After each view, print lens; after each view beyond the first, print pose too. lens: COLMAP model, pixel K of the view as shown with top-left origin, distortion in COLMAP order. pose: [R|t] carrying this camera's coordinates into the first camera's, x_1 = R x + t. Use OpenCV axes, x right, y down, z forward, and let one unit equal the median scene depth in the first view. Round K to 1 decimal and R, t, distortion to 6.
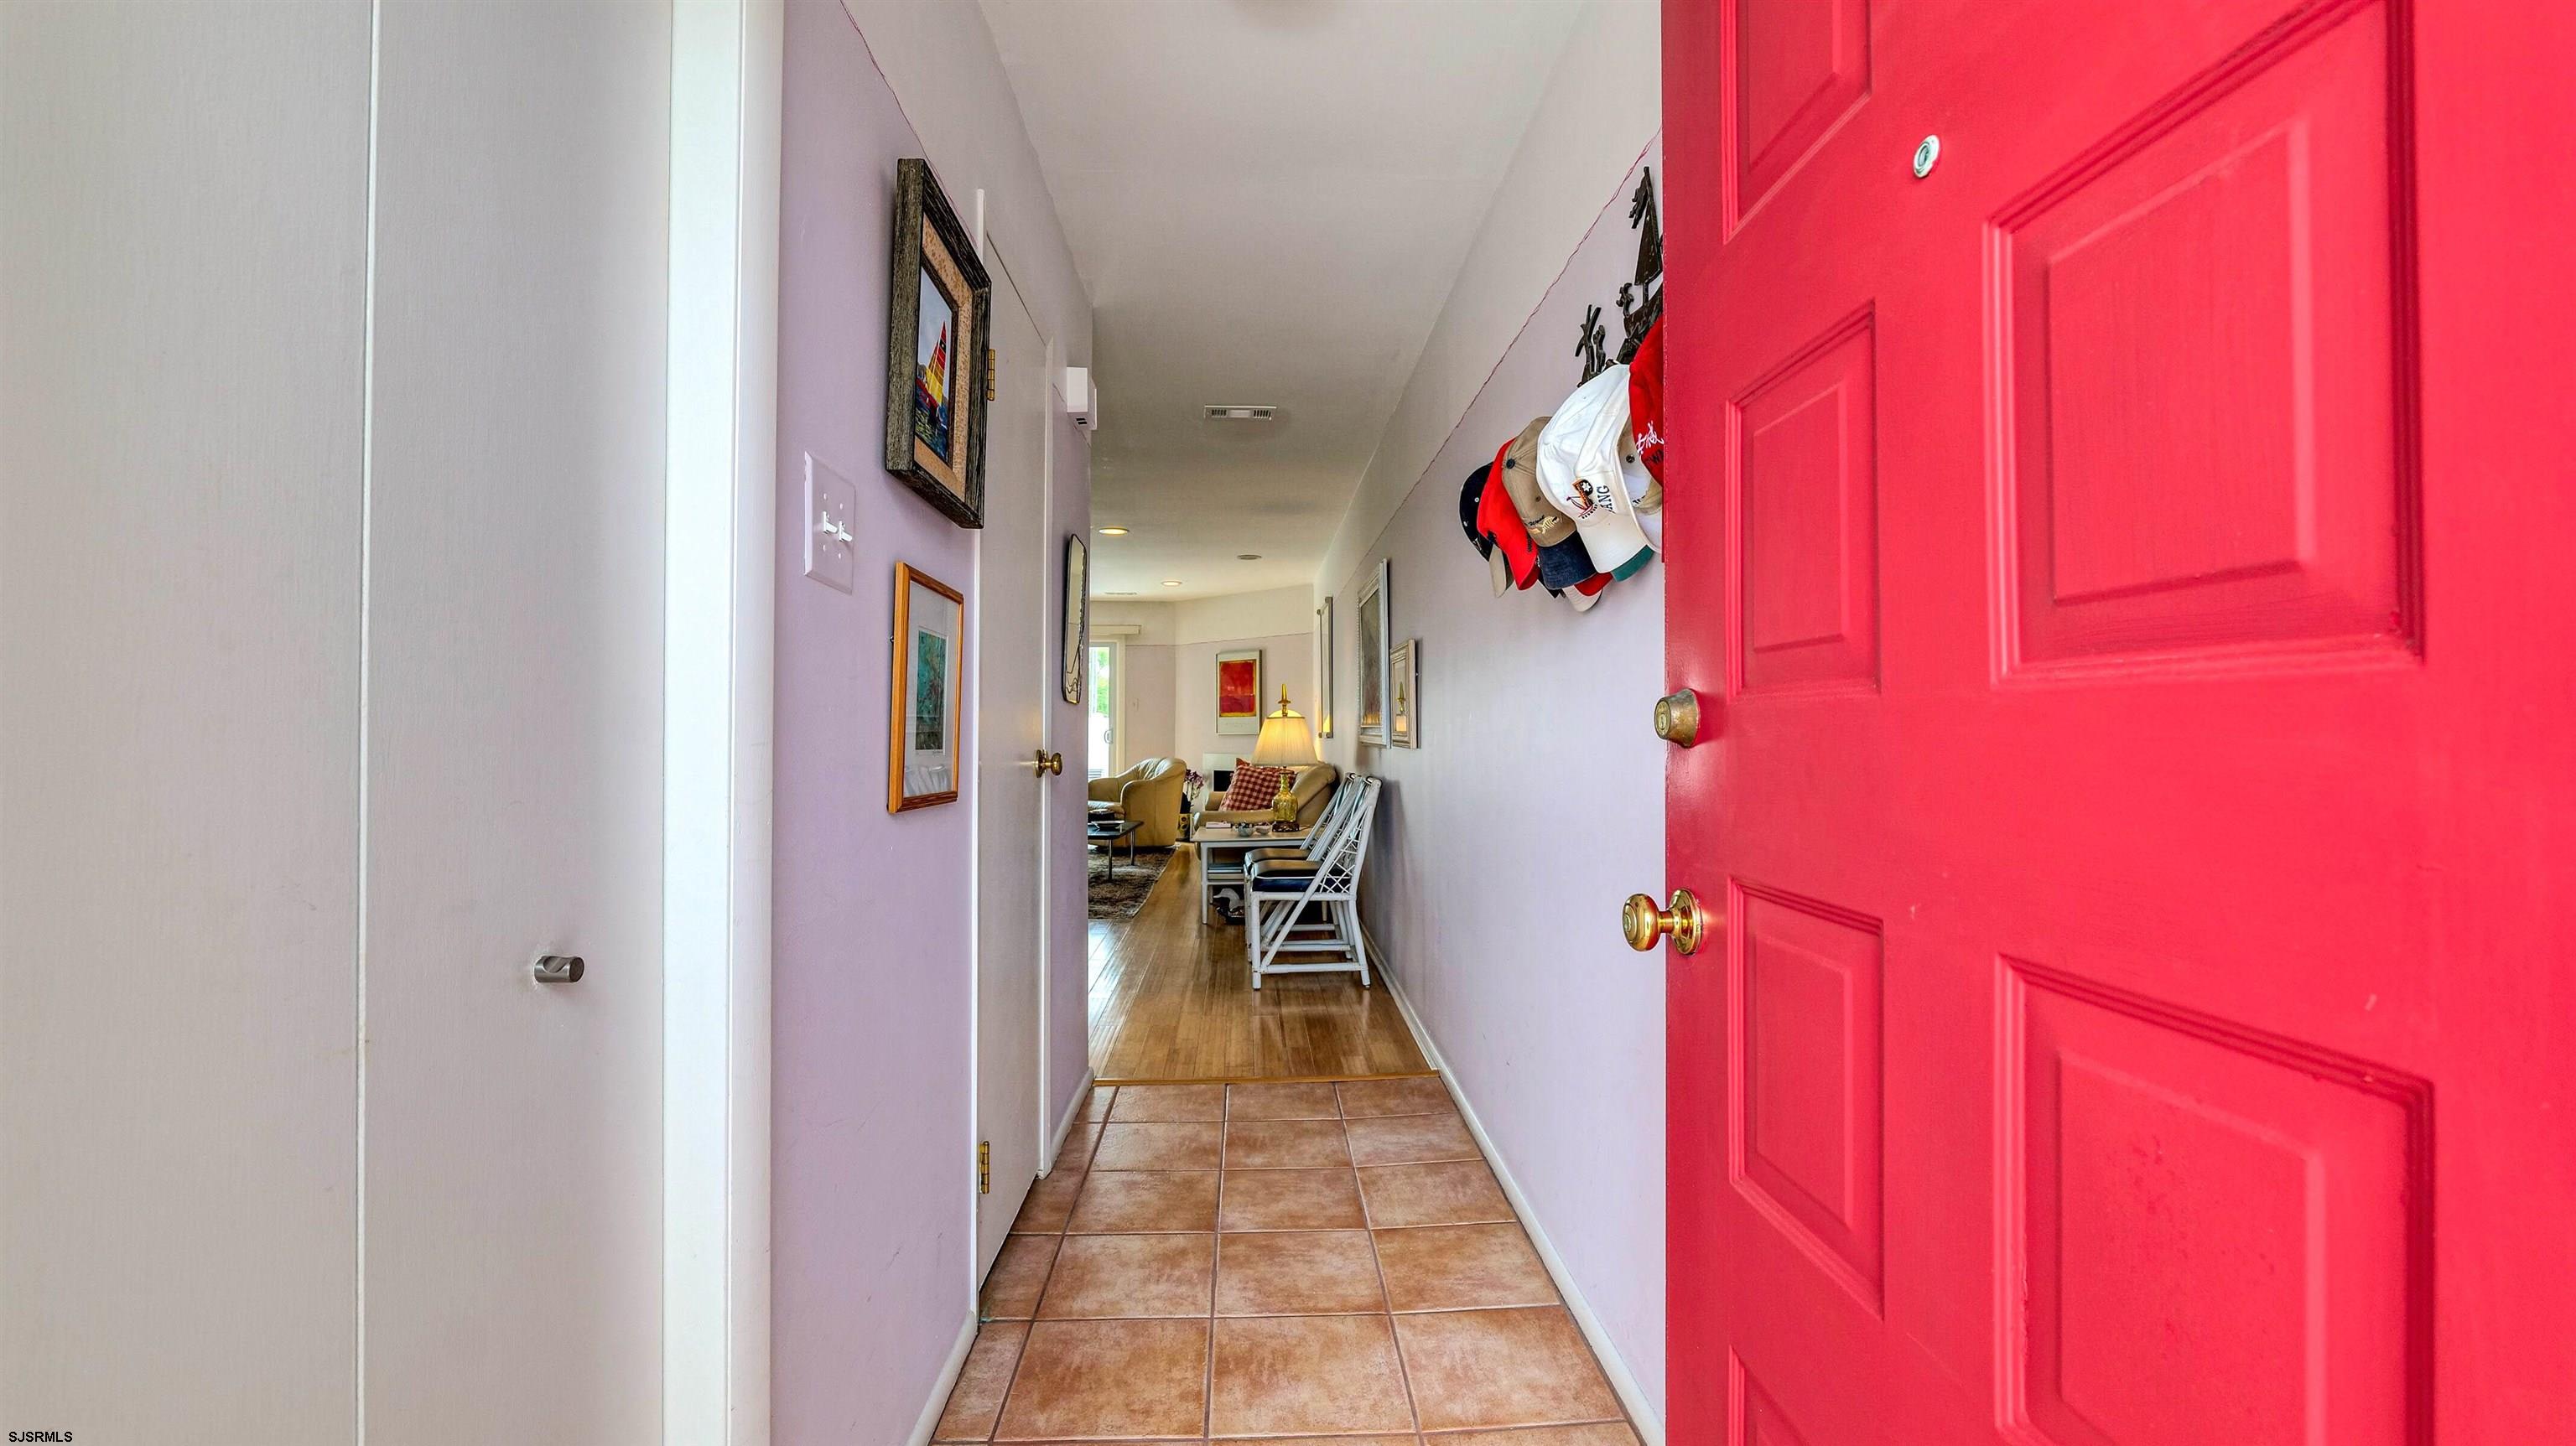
lens RADIAL K [[1083.4, 0, 1276.8], [0, 1083.4, 713.4], [0, 0, 1]] dist [0.001049, -0.000045]
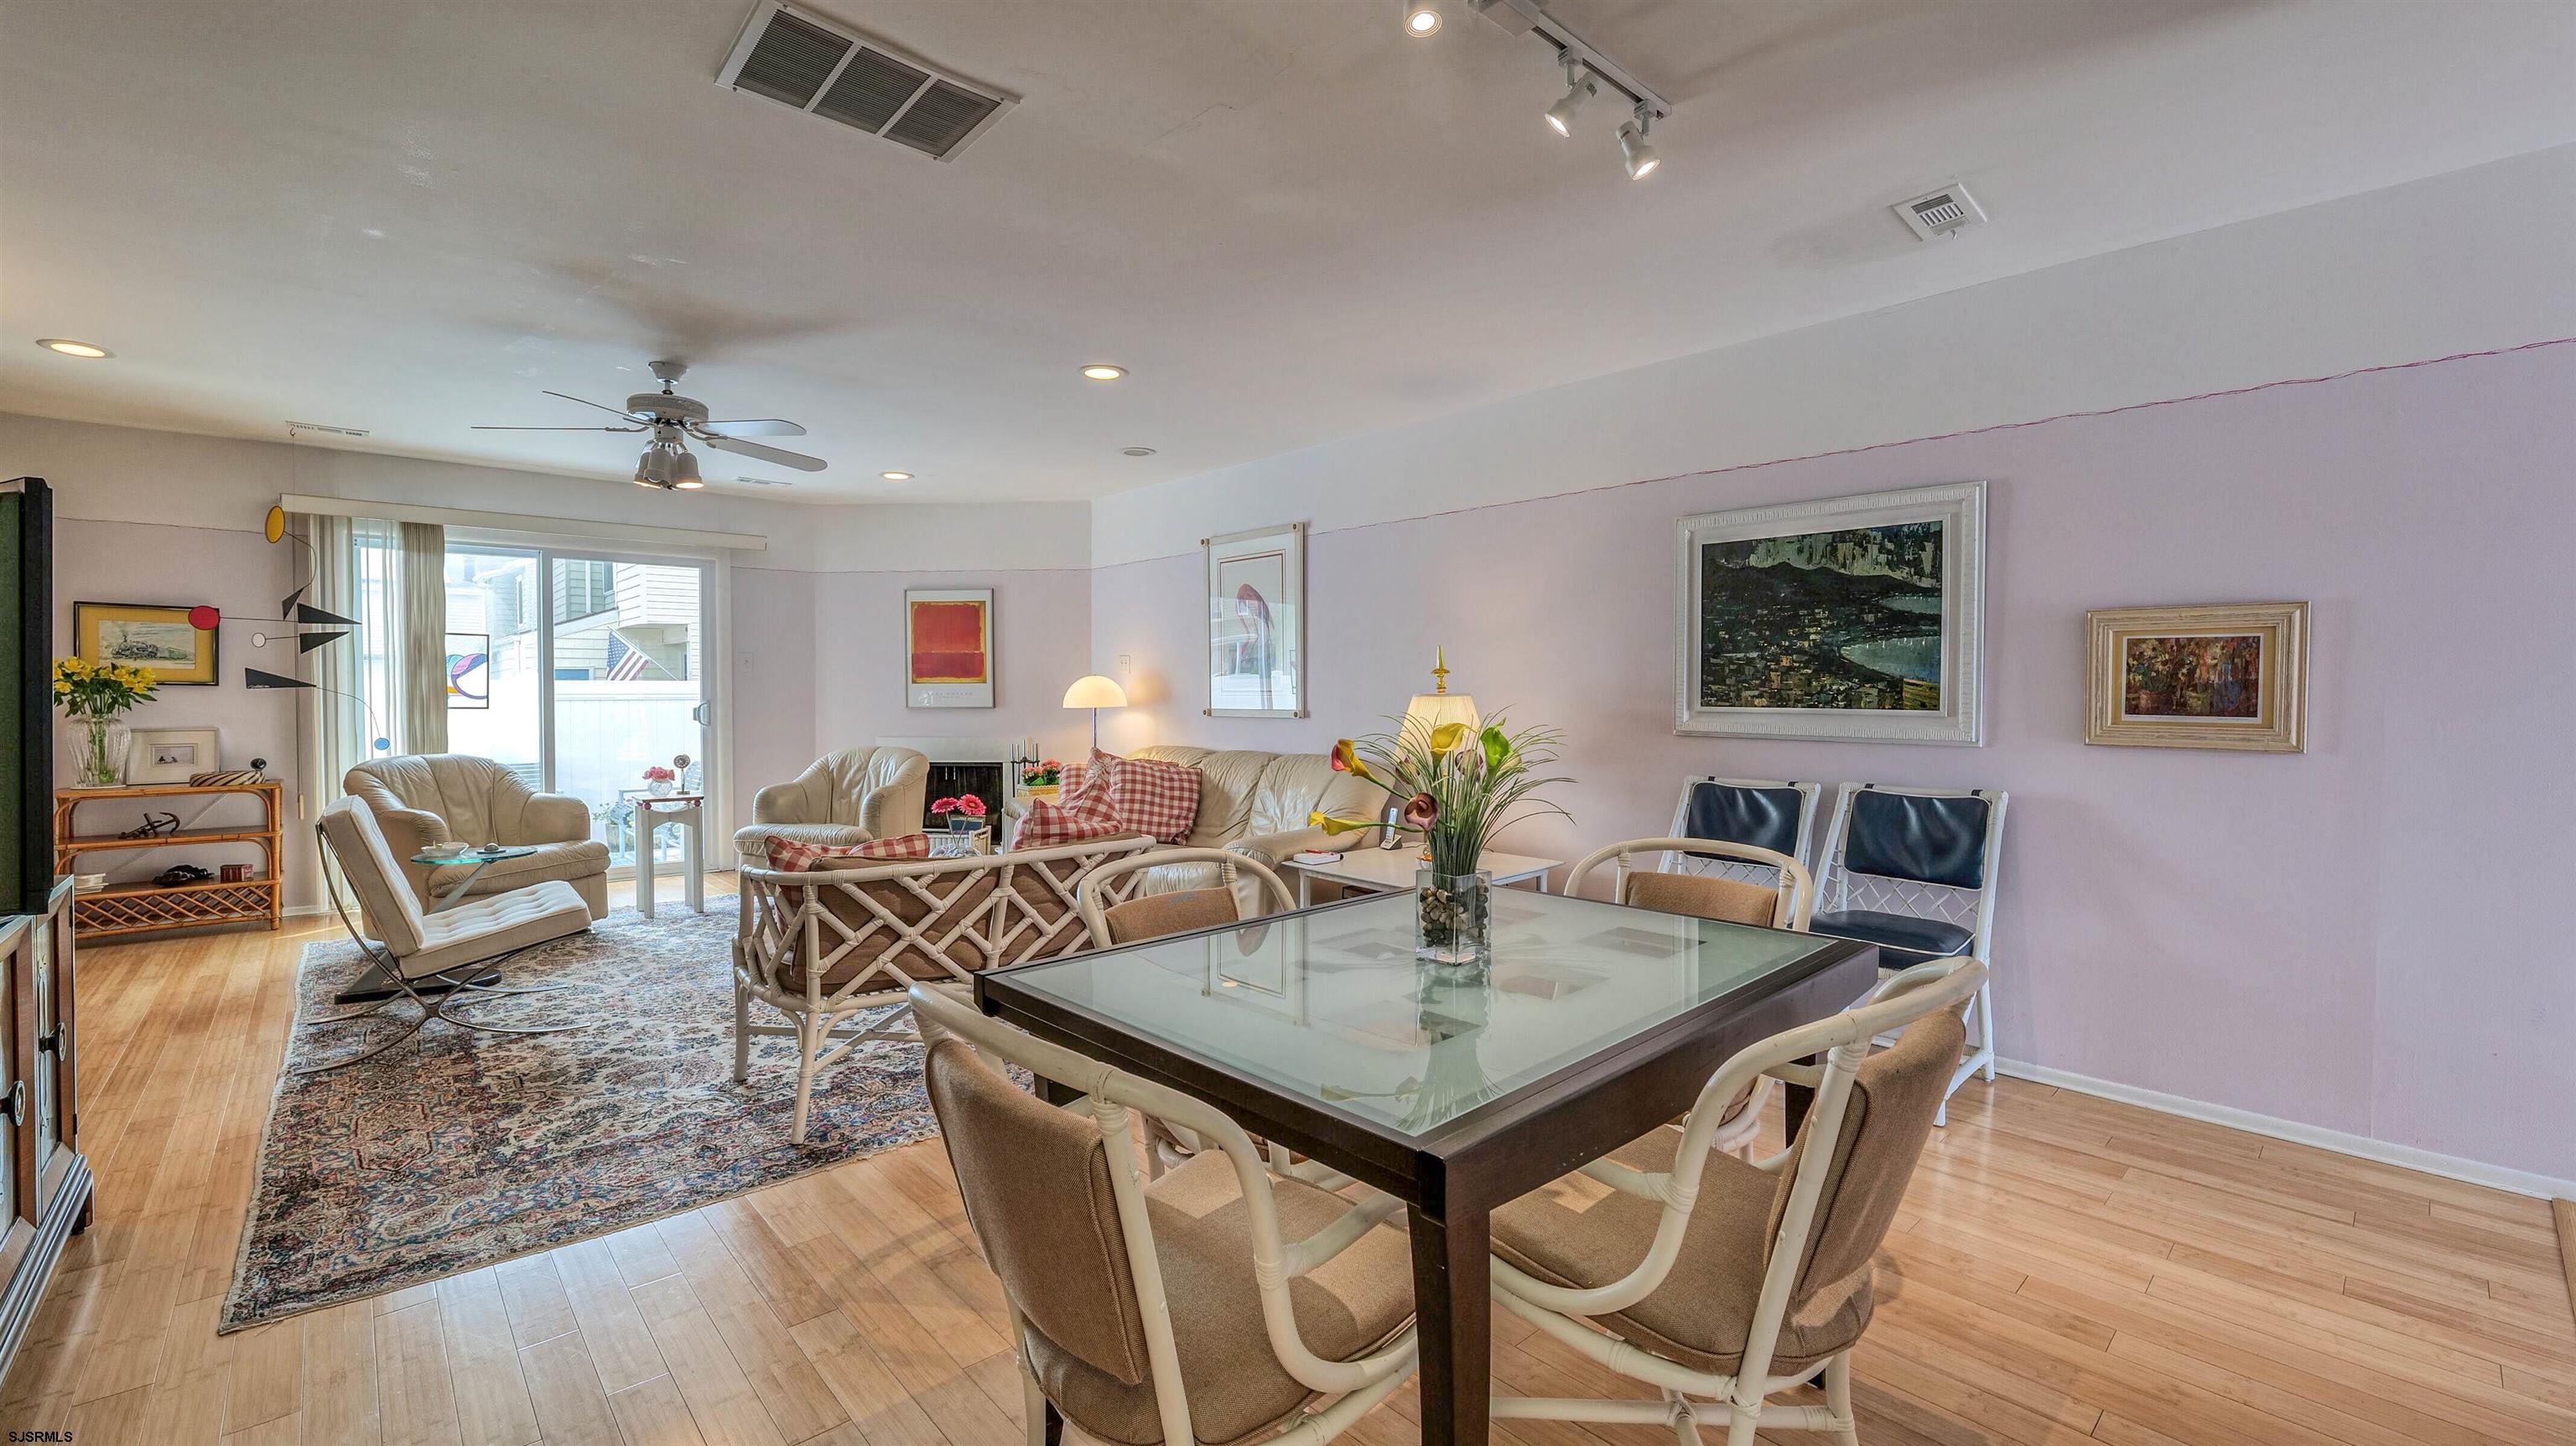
lens RADIAL K [[1055.6, 0, 1288.6], [0, 1055.6, 761.5], [0, 0, 1]] dist [-0.000352, -0.000133]
pose [[0.758230, -0.043395, 0.650541, -0.333206], [-0.012147, 0.996669, 0.080642, -0.004605], [-0.651874, -0.069047, 0.755177, 0.365966]]
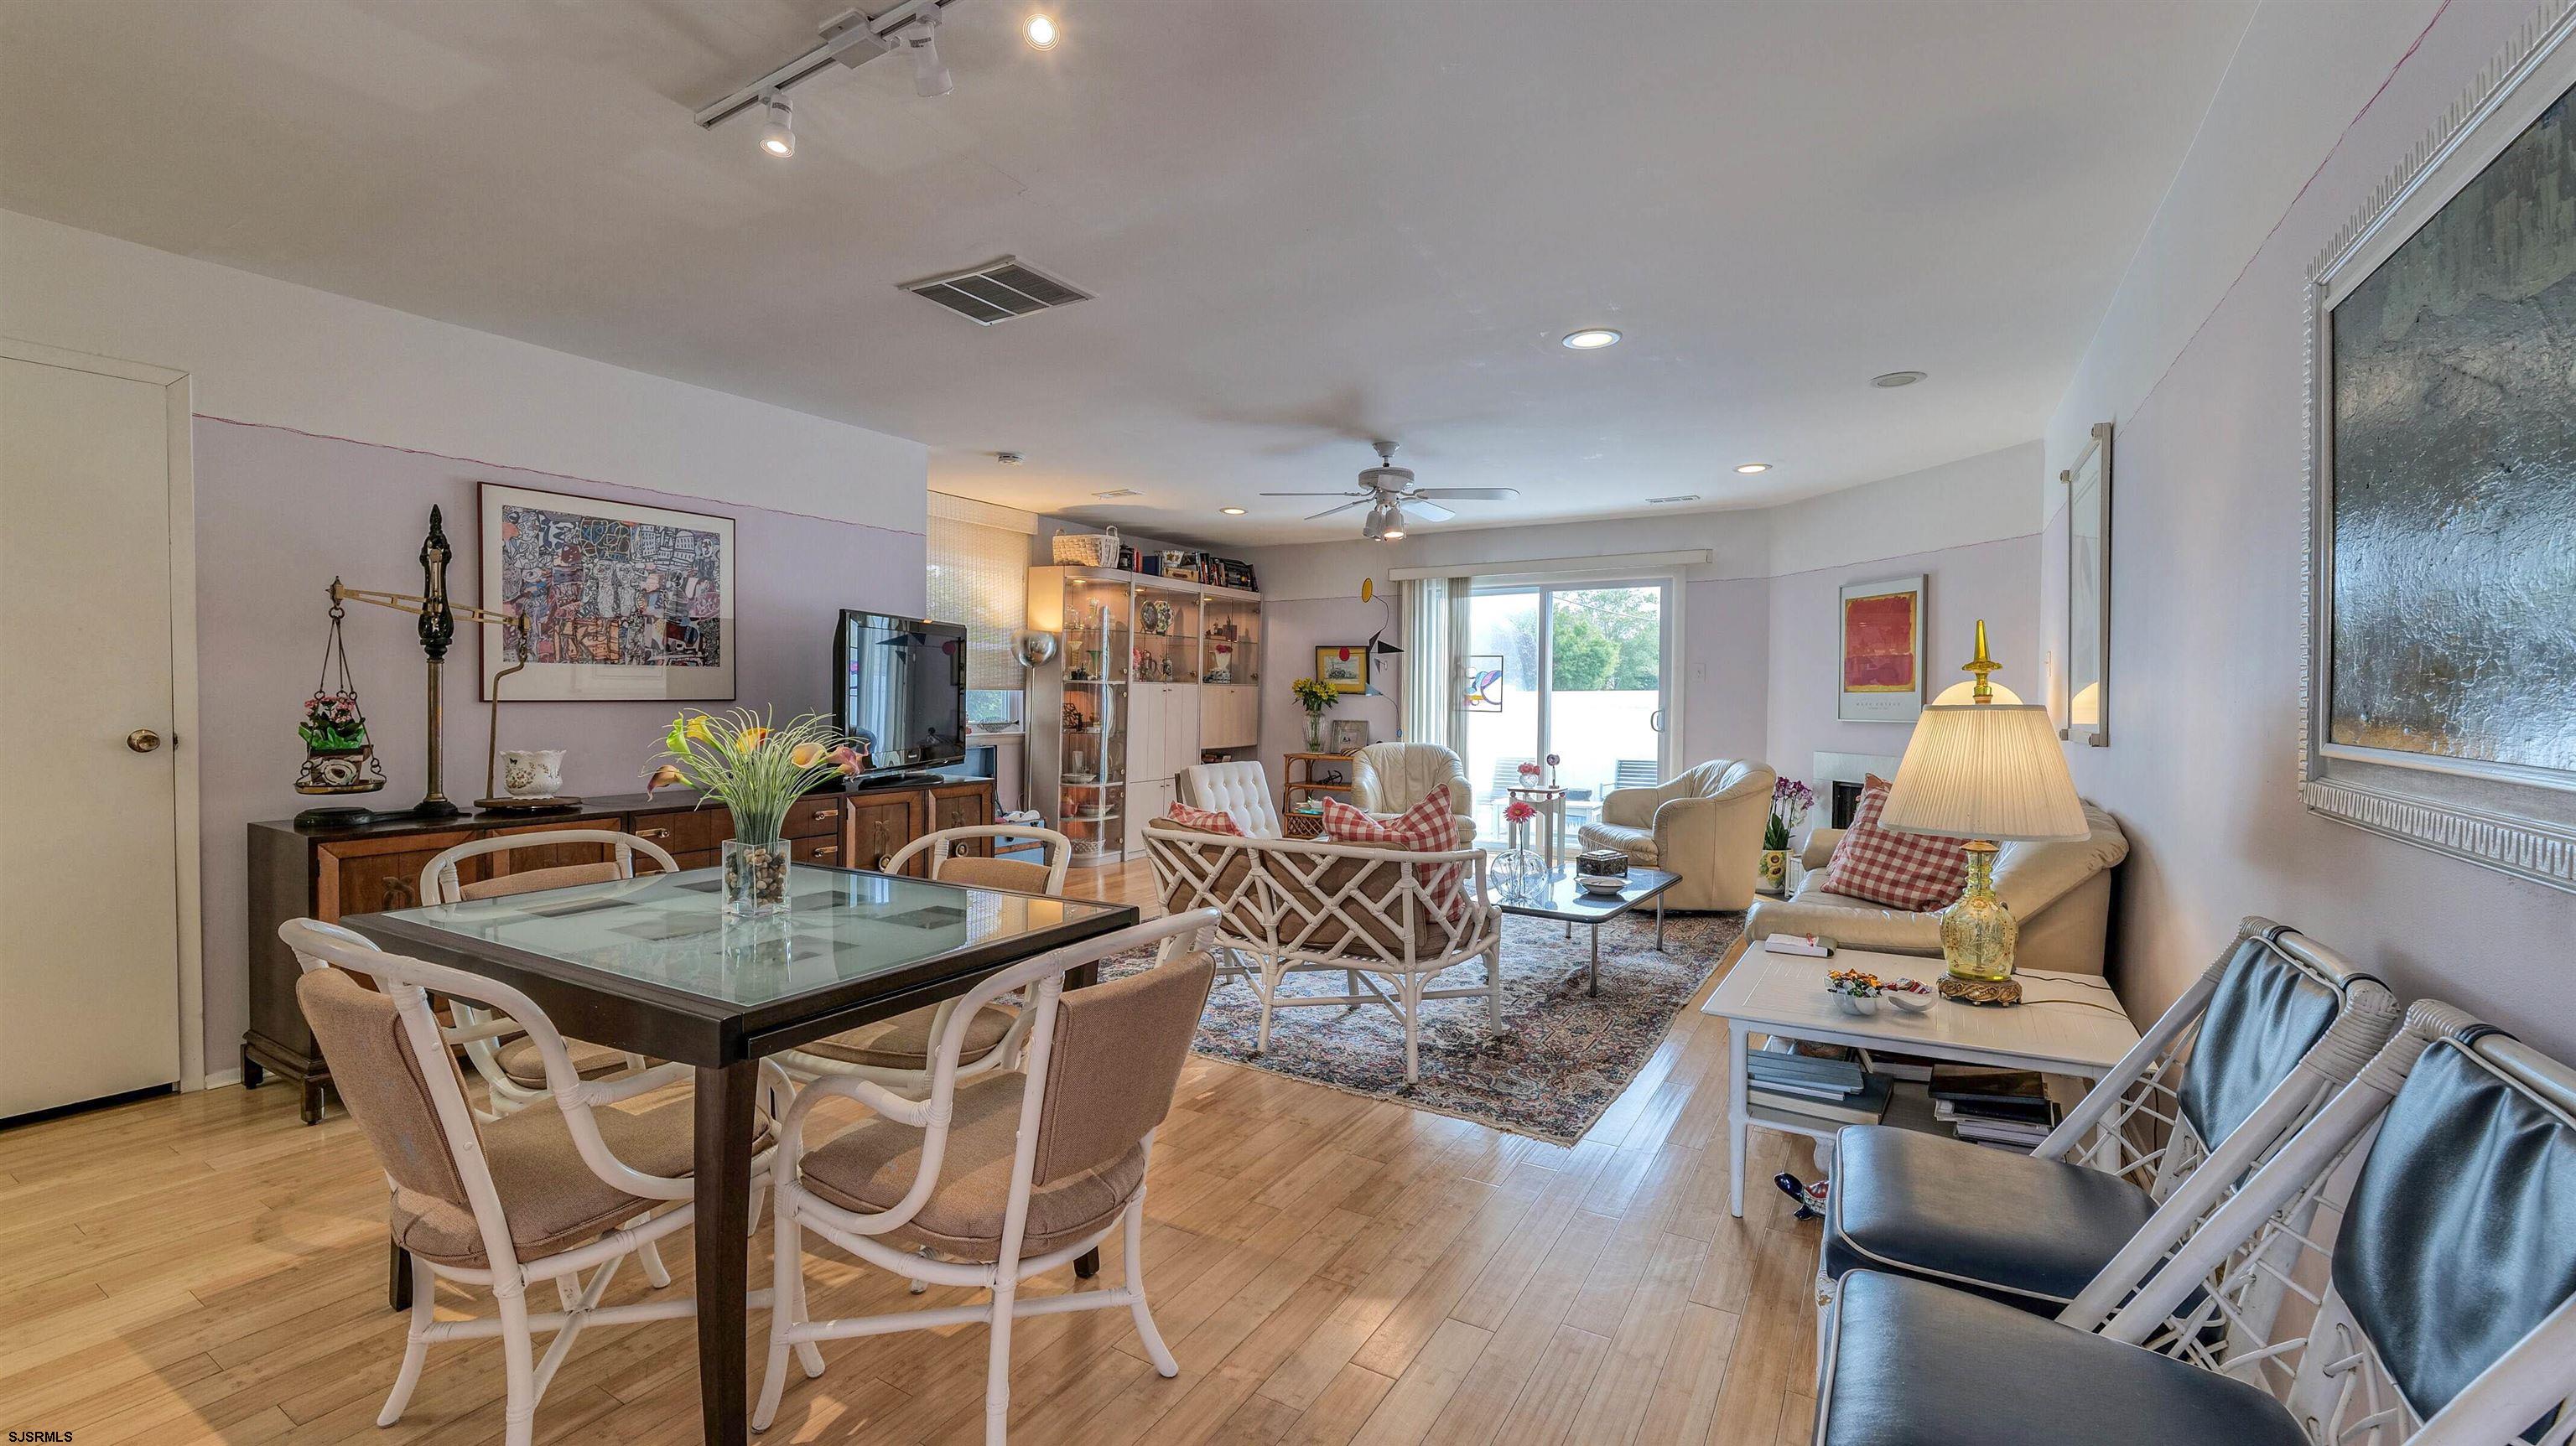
lens RADIAL K [[1083.4, 0, 1276.8], [0, 1083.4, 713.4], [0, 0, 1]] dist [0.001049, -0.000045]
pose [[0.846982, 0.013994, -0.531437, -0.000150], [0.001707, 0.999577, 0.029043, -0.003079], [0.531618, -0.025506, 0.846600, 0.353061]]
